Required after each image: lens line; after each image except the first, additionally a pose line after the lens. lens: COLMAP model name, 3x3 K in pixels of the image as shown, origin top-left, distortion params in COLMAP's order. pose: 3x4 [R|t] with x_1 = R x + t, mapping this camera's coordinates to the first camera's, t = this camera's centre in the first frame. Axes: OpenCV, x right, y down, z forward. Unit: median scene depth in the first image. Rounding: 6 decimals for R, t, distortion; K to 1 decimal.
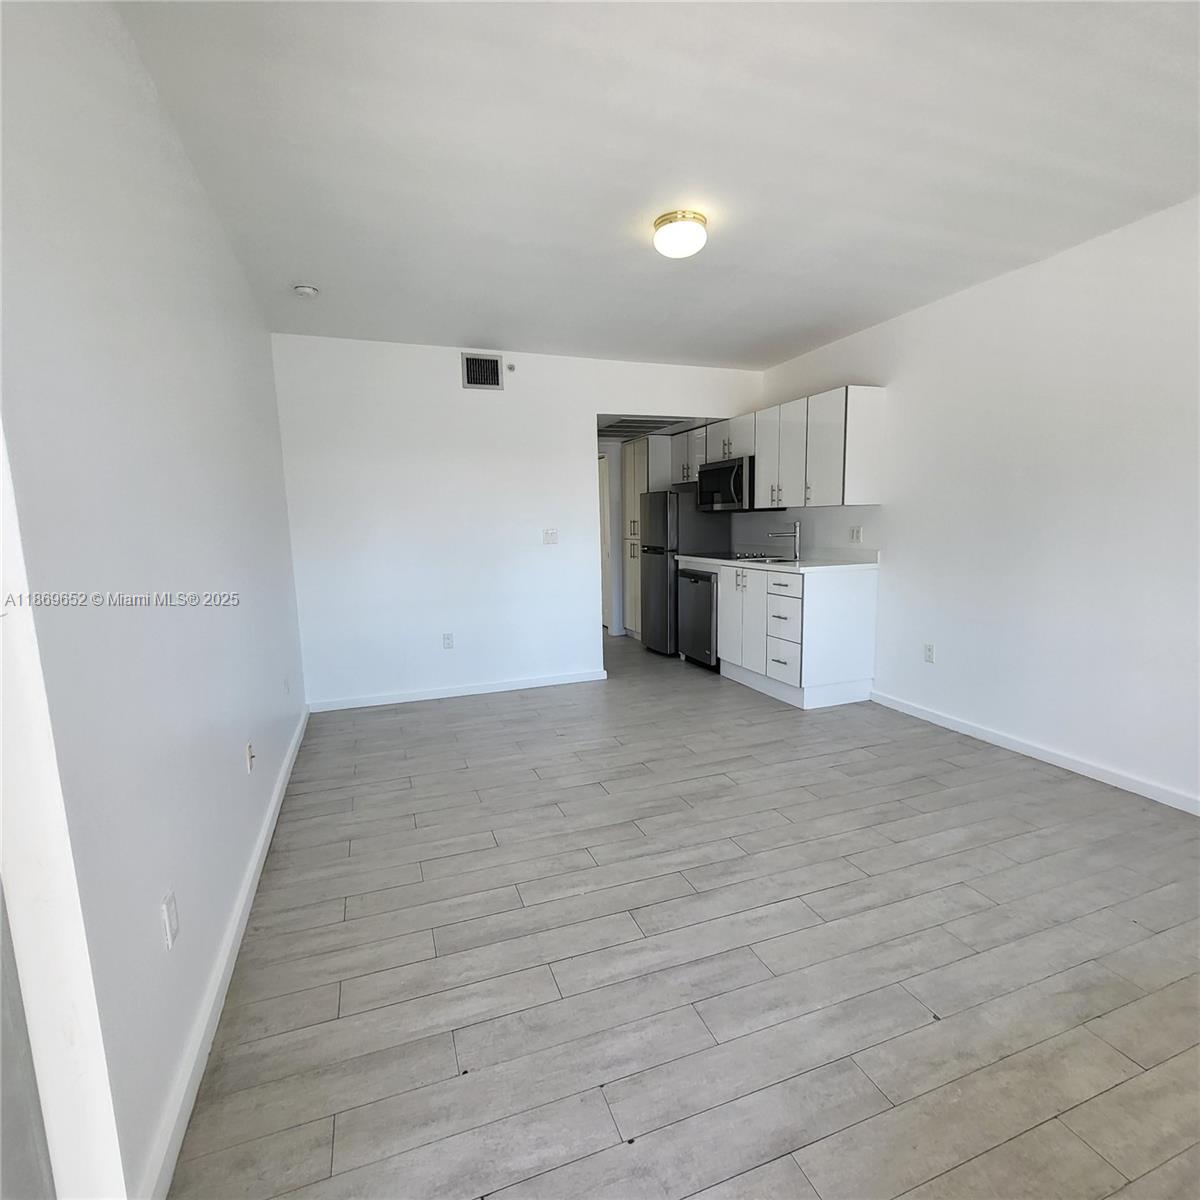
lens RADIAL K [[624.0, 0, 605.0], [0, 624.0, 606.8], [0, 0, 1]] dist [0.002072, -0.001757]
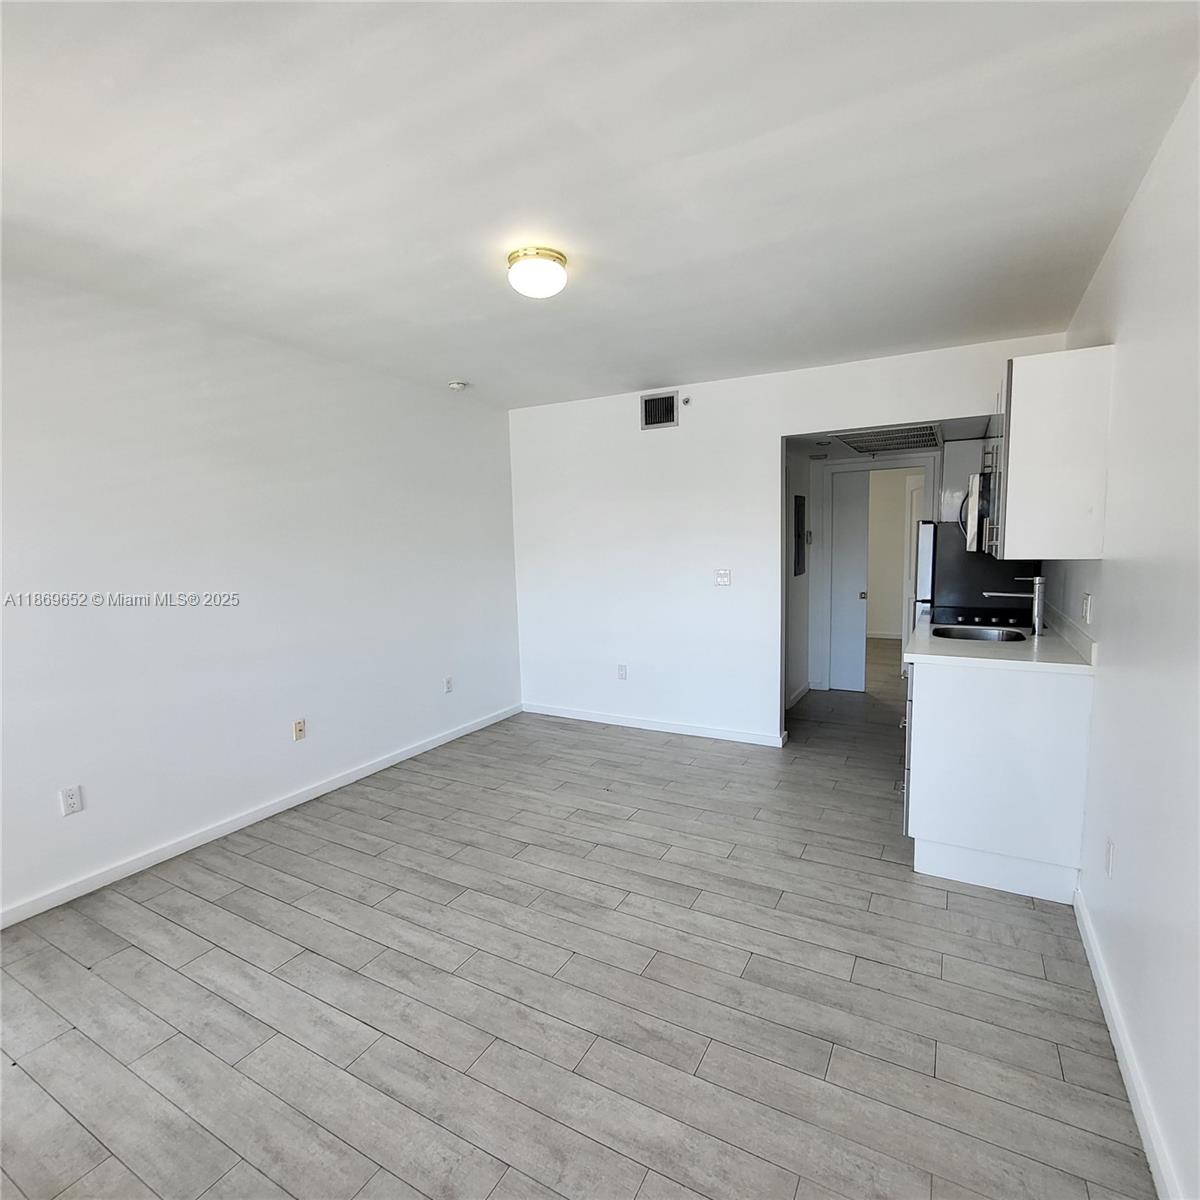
lens RADIAL K [[624.0, 0, 605.0], [0, 624.0, 606.8], [0, 0, 1]] dist [0.002072, -0.001757]
pose [[0.653302, 0.090703, -0.751645, 0.574657], [-0.097075, 0.994638, 0.035652, -0.100230], [0.750848, 0.049675, 0.658604, 0.320491]]
